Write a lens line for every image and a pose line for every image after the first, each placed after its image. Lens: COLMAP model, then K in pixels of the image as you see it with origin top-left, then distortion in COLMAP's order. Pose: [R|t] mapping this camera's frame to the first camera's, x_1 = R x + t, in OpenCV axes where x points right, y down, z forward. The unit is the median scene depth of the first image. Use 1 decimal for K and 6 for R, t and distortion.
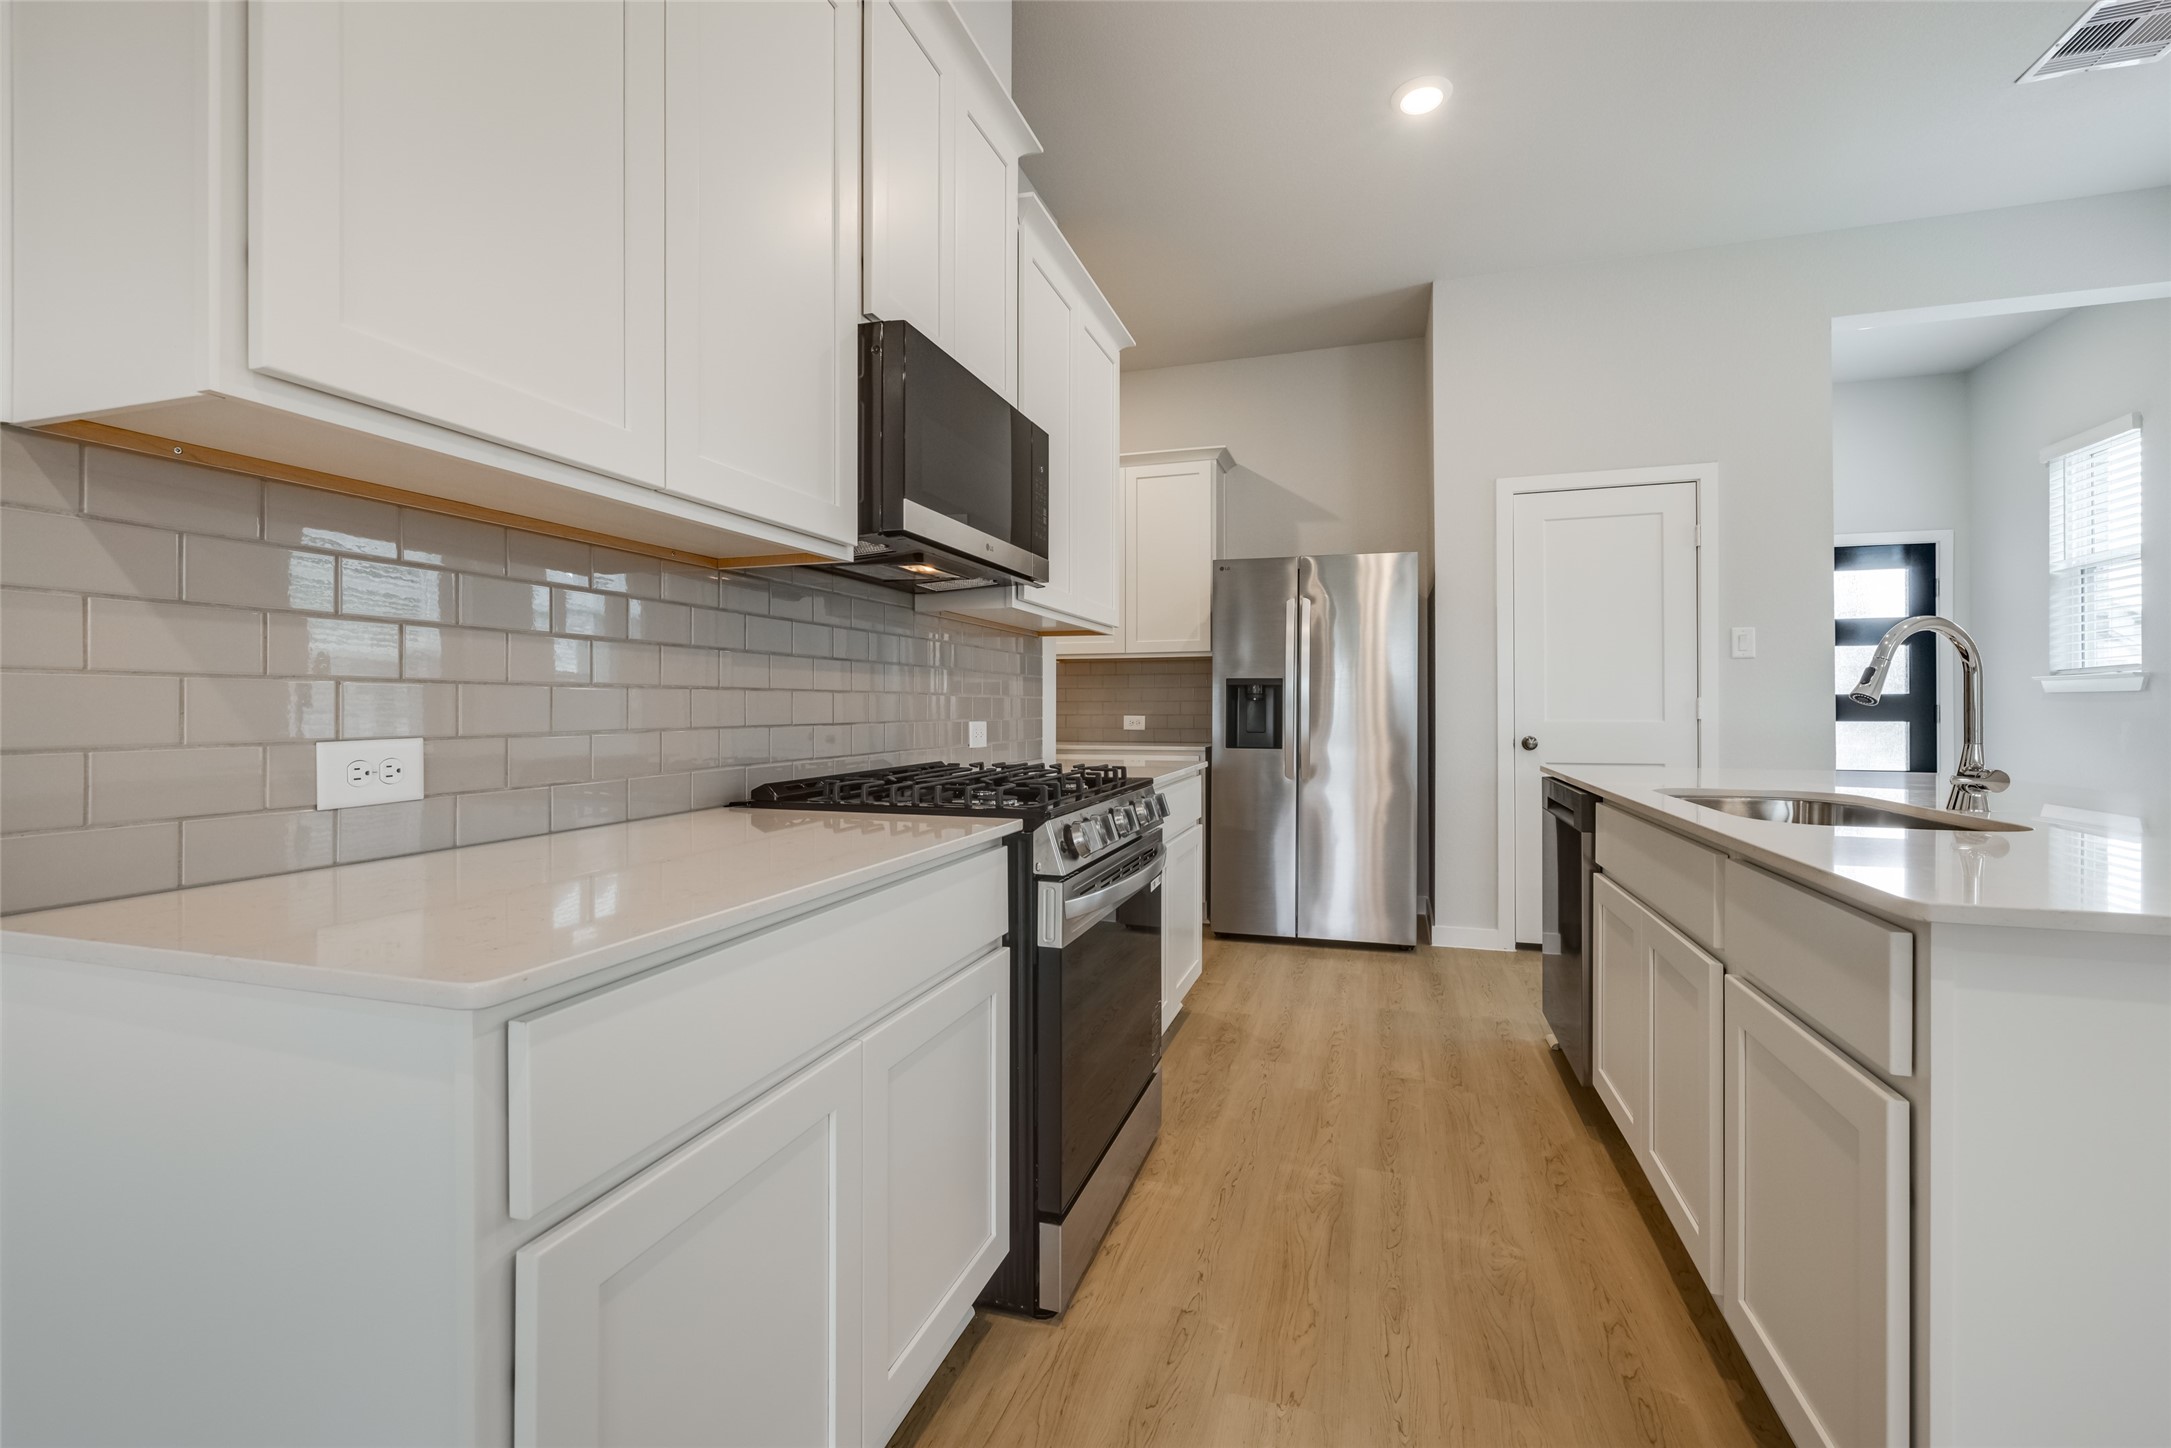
lens RADIAL K [[899.8, 0, 1091.6], [0, 899.8, 712.2], [0, 0, 1]] dist [-0.000630, 0.000147]
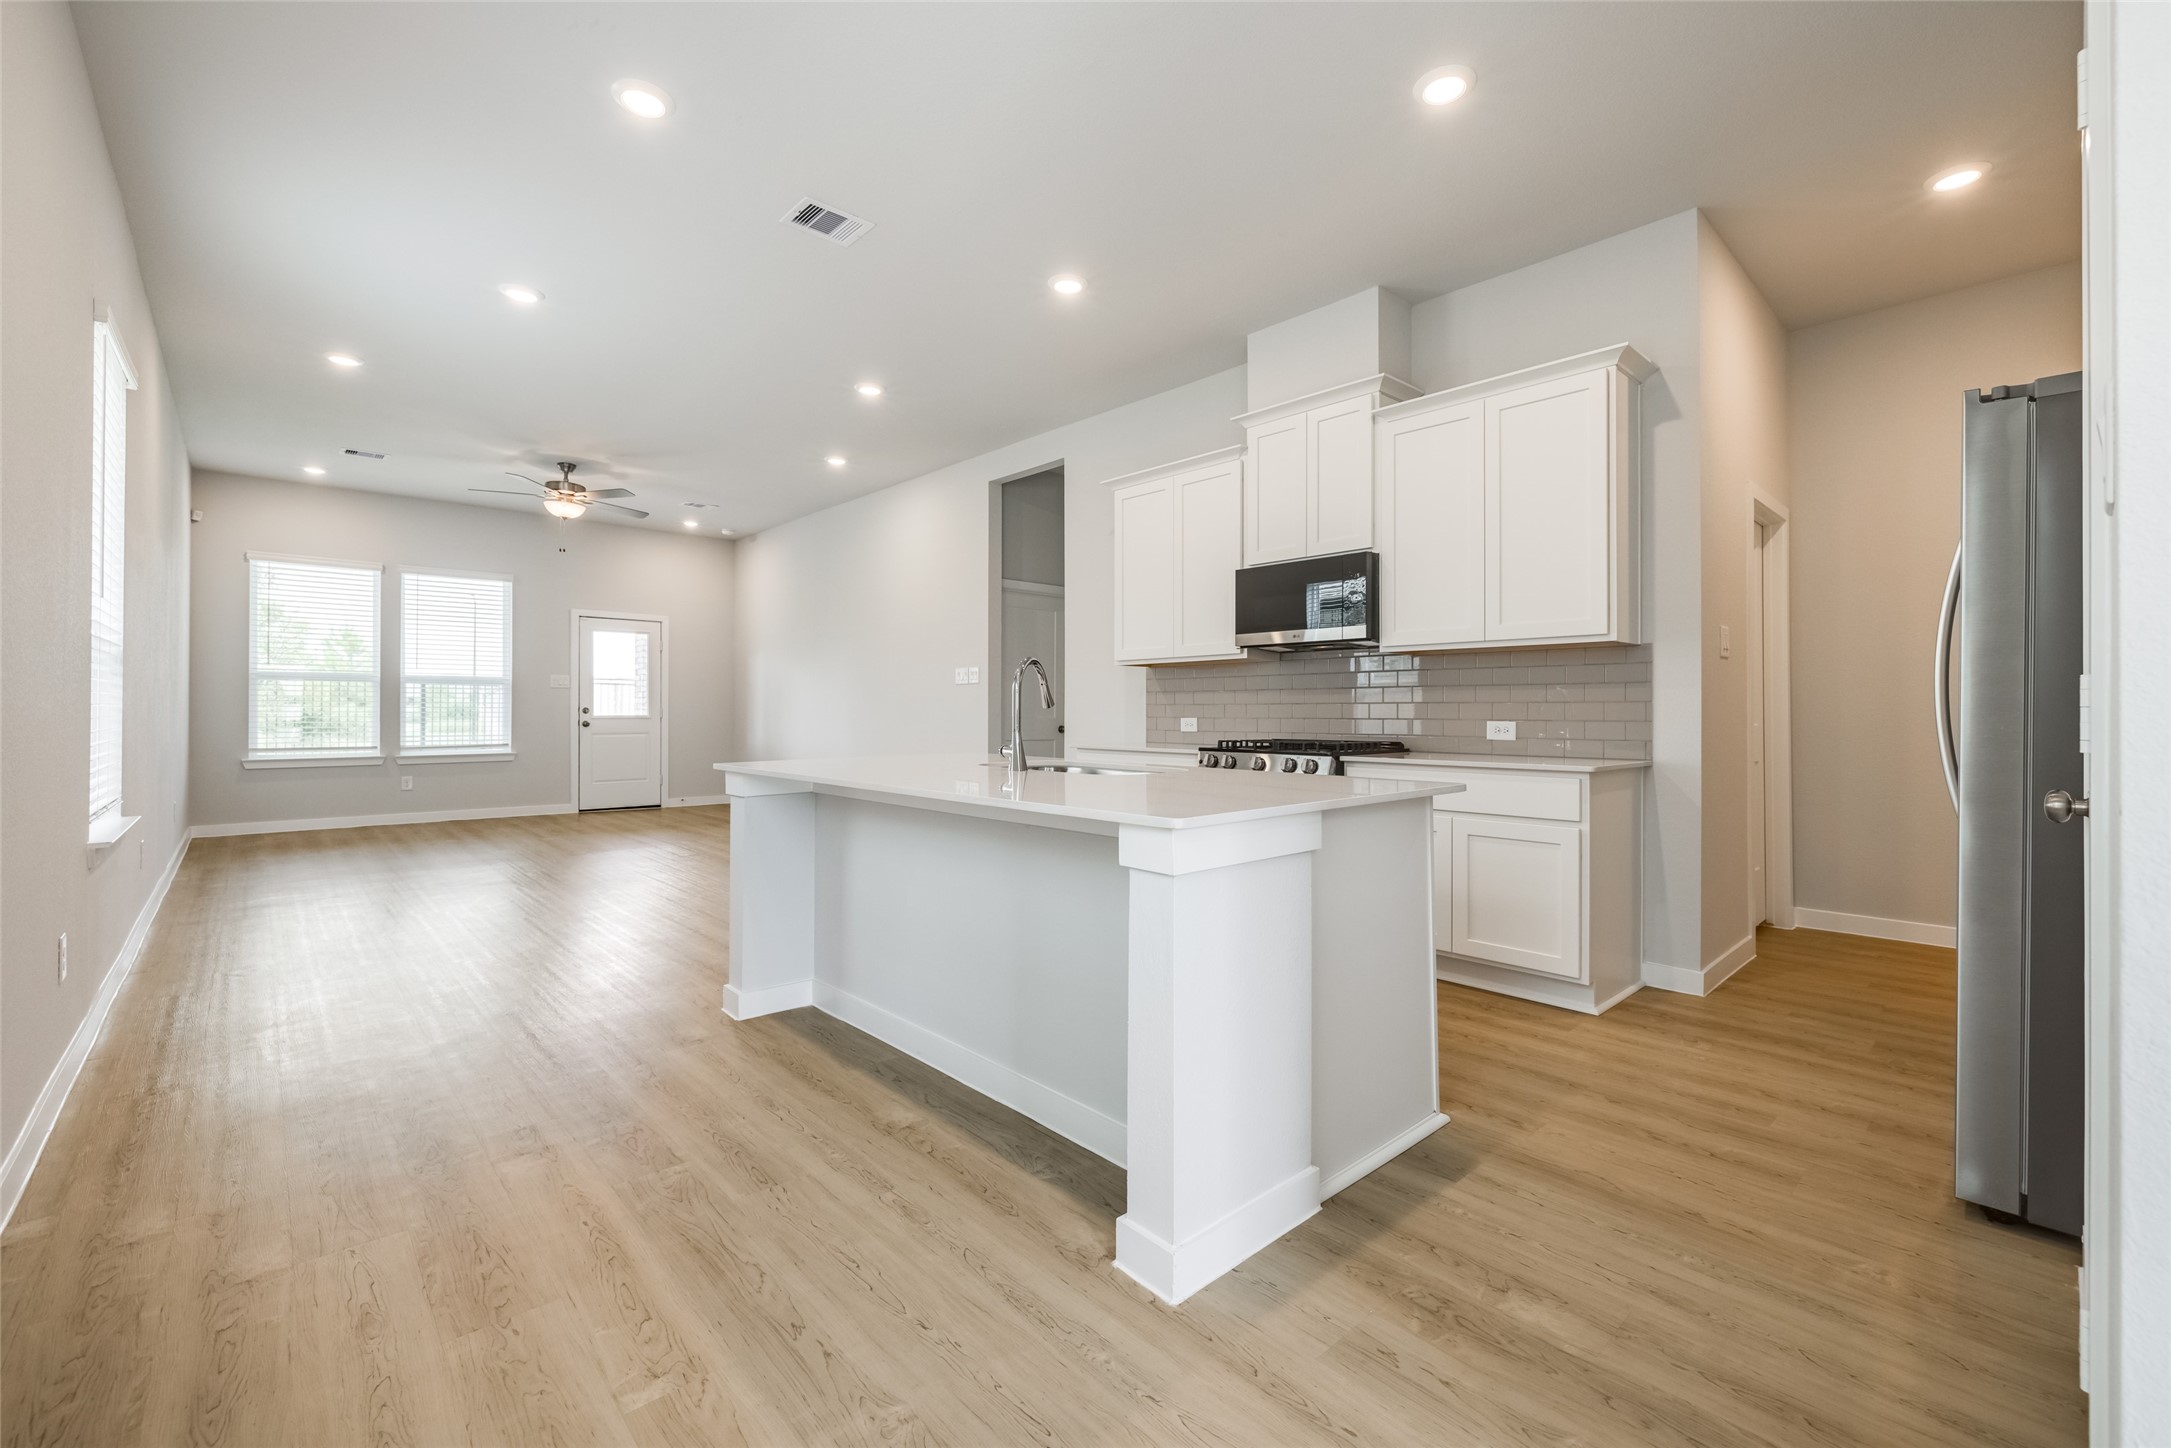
lens RADIAL K [[899.8, 0, 1117.2], [0, 899.8, 708.0], [0, 0, 1]] dist [-0.000630, 0.000147]
pose [[-0.468667, -0.004904, -0.883361, 1.040182], [-0.007169, 0.999973, -0.001748, -0.002323], [0.883346, 0.005513, -0.468689, 0.852992]]
